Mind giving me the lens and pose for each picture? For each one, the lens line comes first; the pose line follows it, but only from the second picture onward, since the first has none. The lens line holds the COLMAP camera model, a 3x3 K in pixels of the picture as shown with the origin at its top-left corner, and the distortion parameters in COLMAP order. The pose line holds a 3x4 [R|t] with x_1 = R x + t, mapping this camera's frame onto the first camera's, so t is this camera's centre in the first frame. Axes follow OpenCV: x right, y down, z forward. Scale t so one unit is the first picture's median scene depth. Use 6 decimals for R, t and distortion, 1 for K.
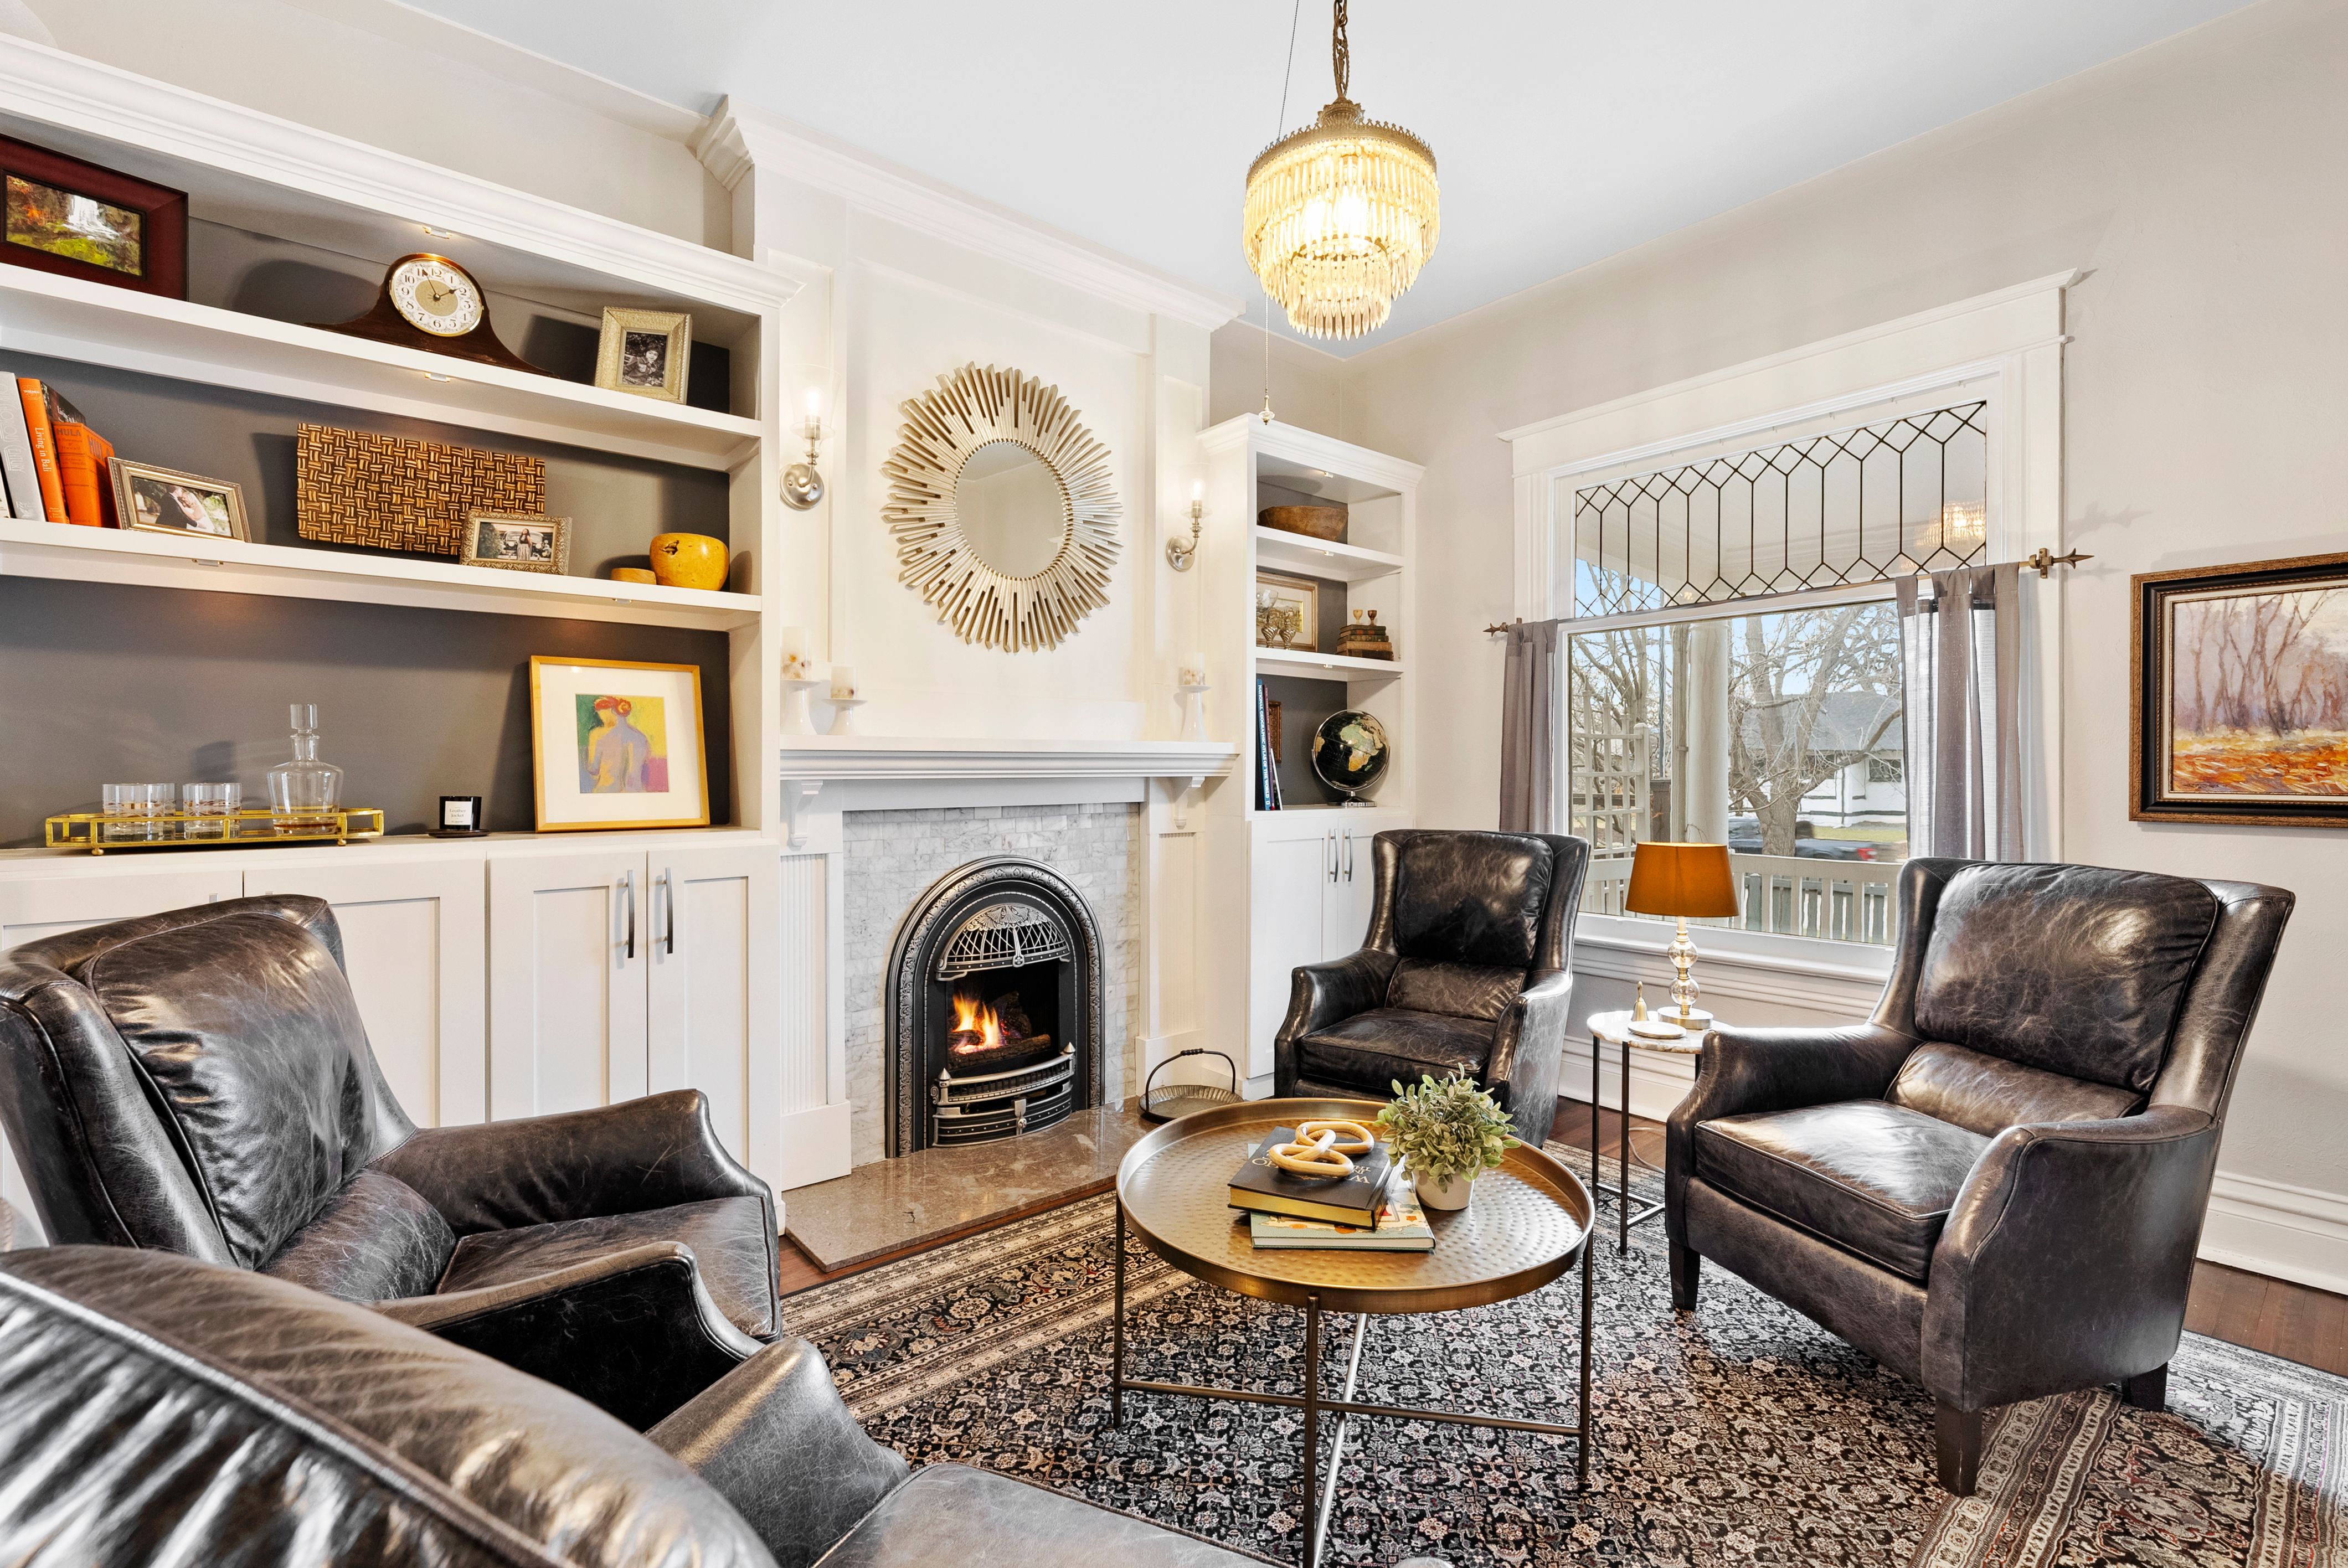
lens RADIAL K [[1057.1, 0, 1162.8], [0, 1057.1, 775.1], [0, 0, 1]] dist [-0.004298, -0.000217]
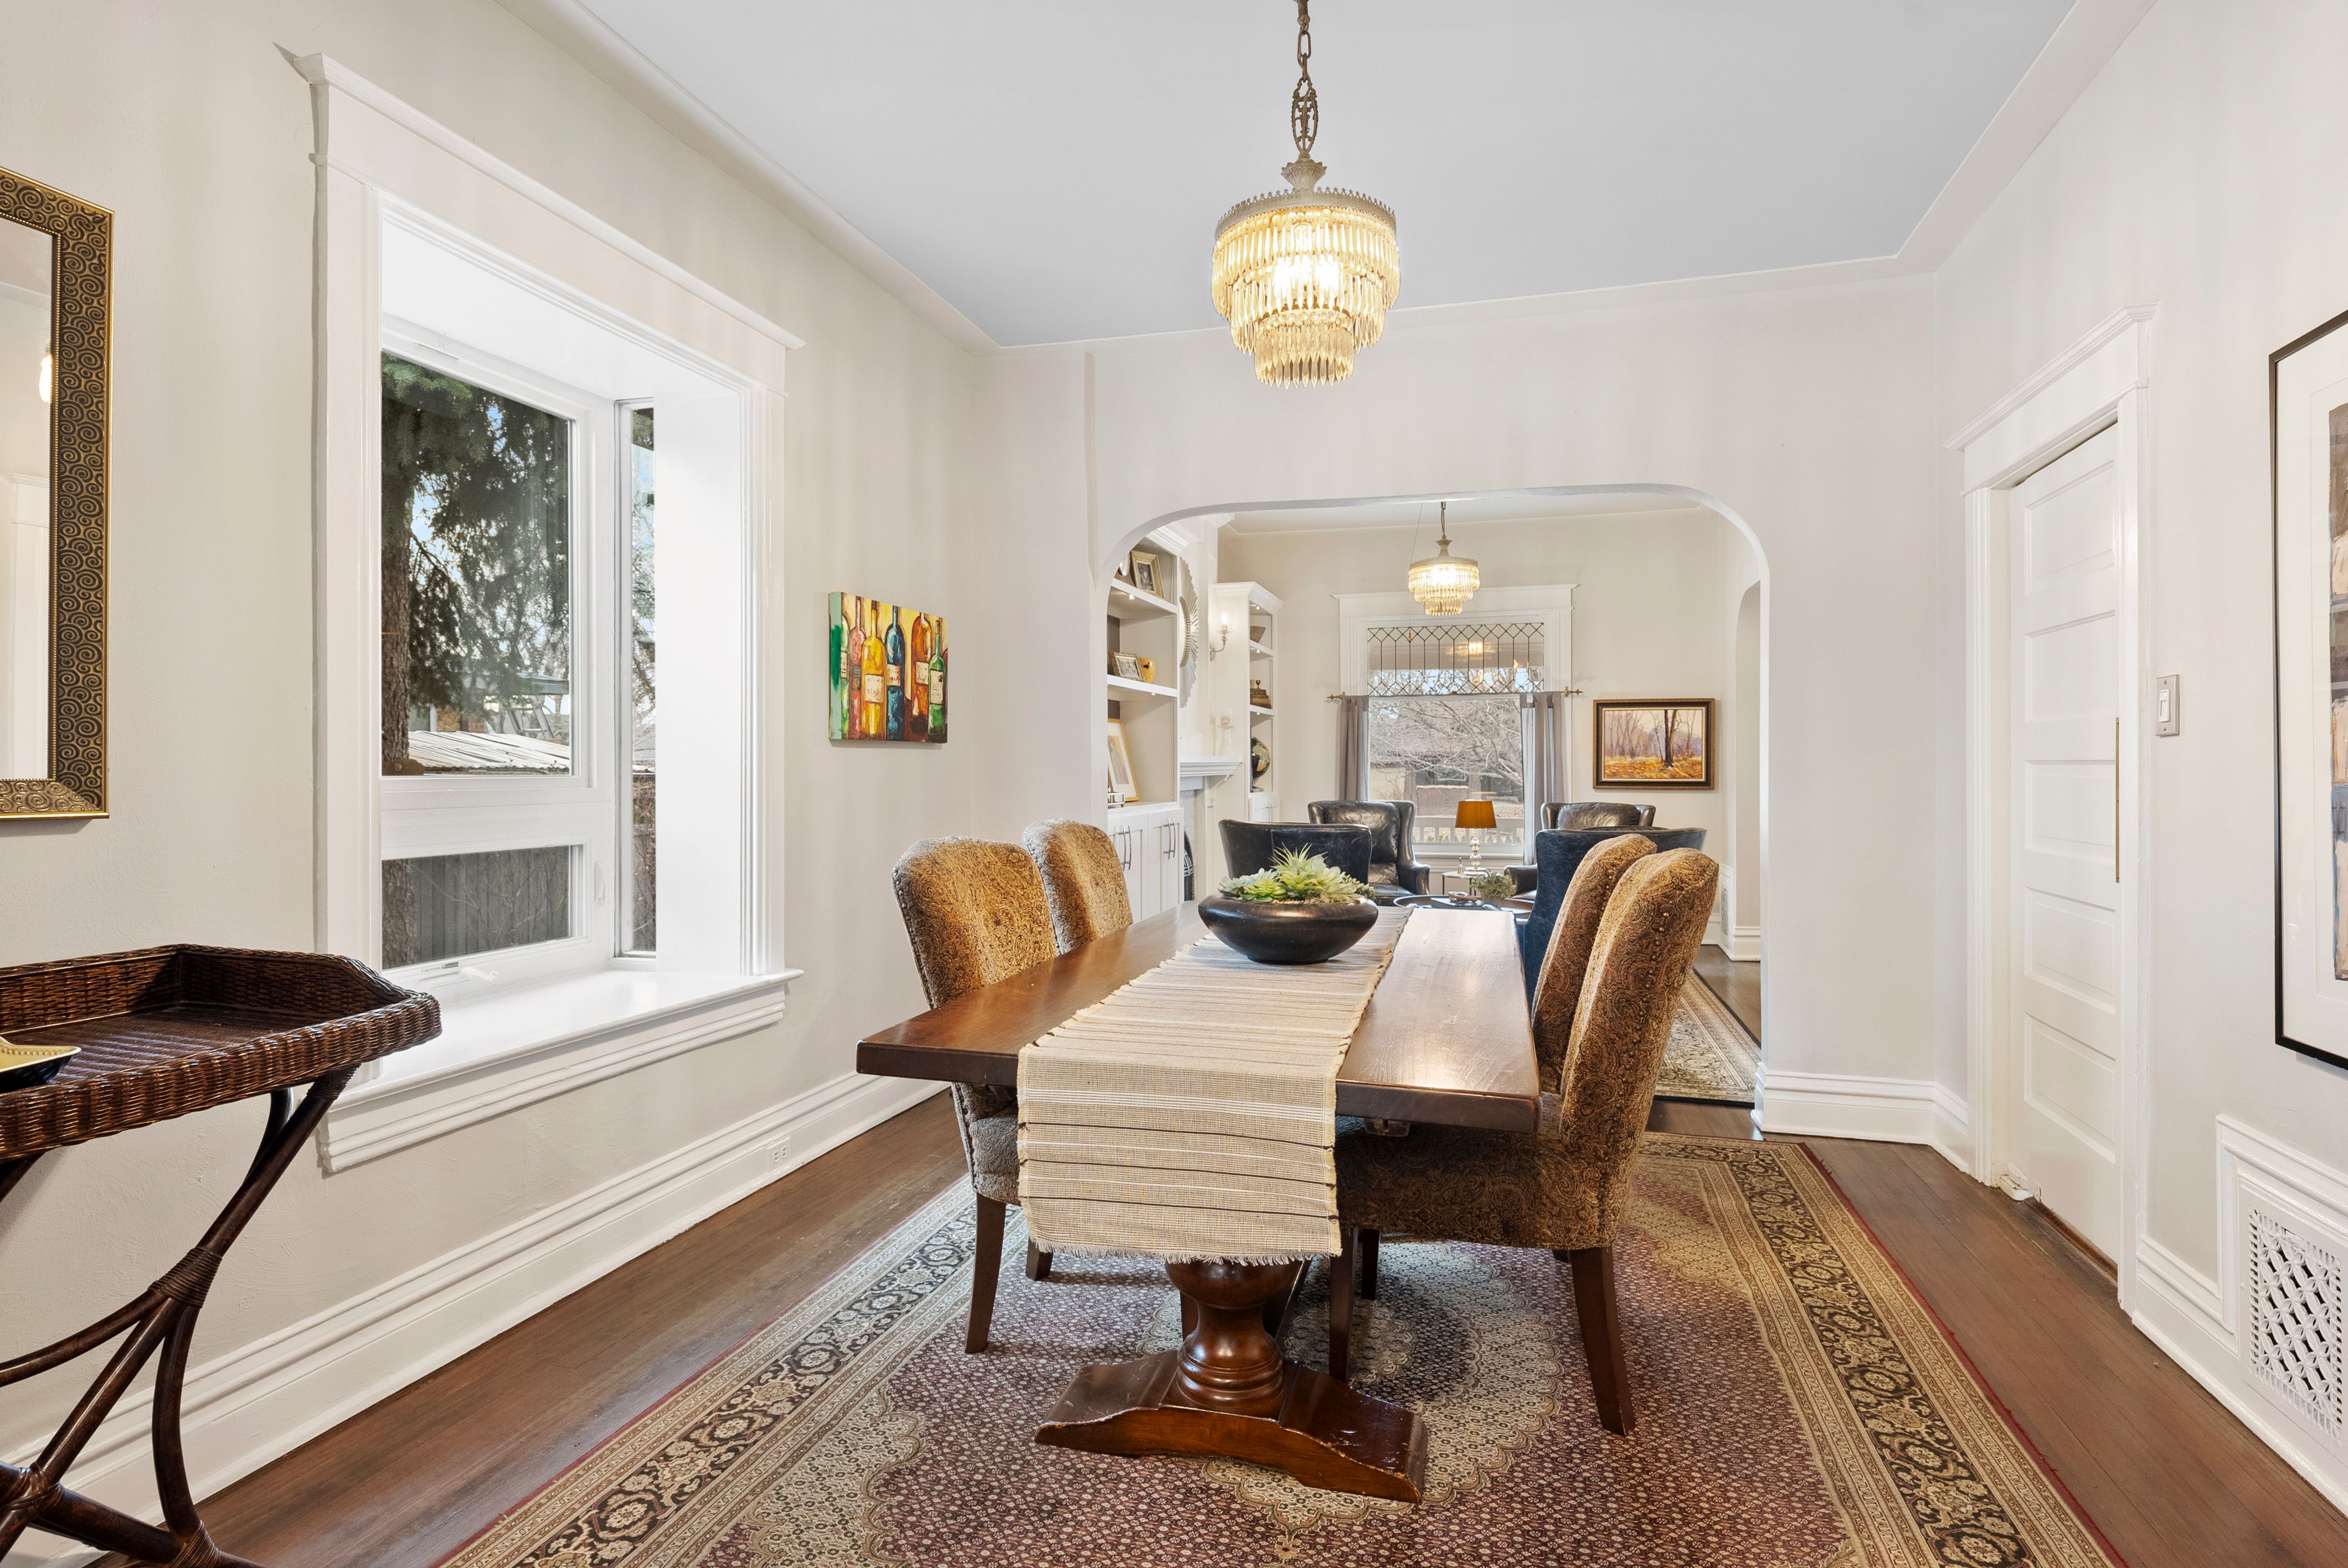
lens RADIAL K [[1194.7, 0, 1183.5], [0, 1194.7, 779.7], [0, 0, 1]] dist [0.006022, 0.000346]
pose [[0.828596, -0.006391, 0.559810, -1.380094], [0.002754, 0.999969, 0.007340, -0.005316], [-0.559840, -0.004540, 0.828588, -0.792823]]
